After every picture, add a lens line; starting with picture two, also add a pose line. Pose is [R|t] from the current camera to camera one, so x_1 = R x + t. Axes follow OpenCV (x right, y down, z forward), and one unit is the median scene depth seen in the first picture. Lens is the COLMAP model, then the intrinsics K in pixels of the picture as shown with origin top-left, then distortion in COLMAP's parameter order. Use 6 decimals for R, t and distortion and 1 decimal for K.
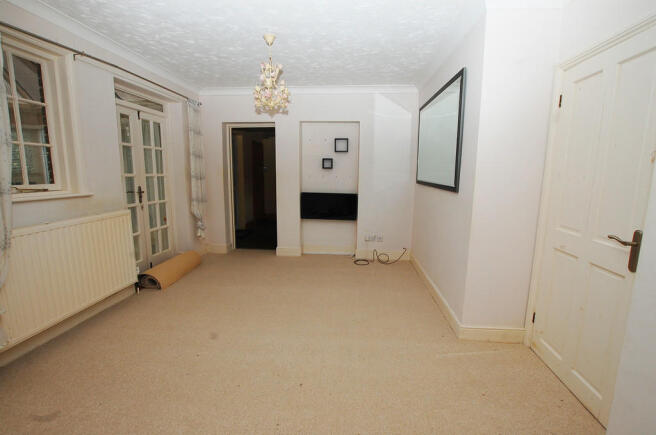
lens RADIAL K [[300.0, 0, 327.1], [0, 300.0, 216.8], [0, 0, 1]] dist [-0.006036, -0.000396]
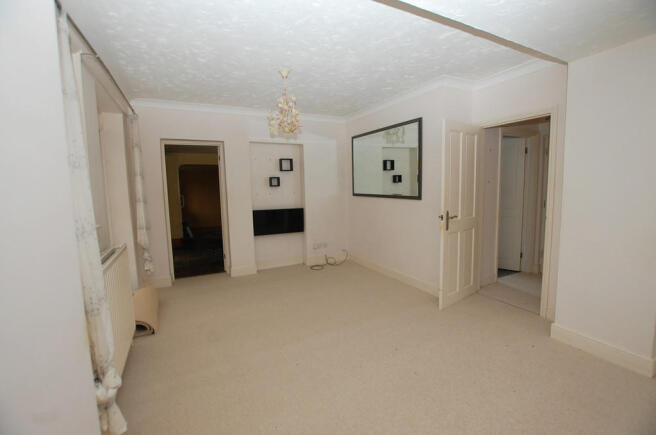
lens RADIAL K [[300.0, 0, 325.2], [0, 300.0, 215.9], [0, 0, 1]] dist [-0.006036, -0.000396]
pose [[0.848748, -0.083161, 0.522217, -0.417163], [0.110889, 0.993589, -0.022002, -0.012762], [-0.517039, 0.076582, 0.852529, 0.004898]]
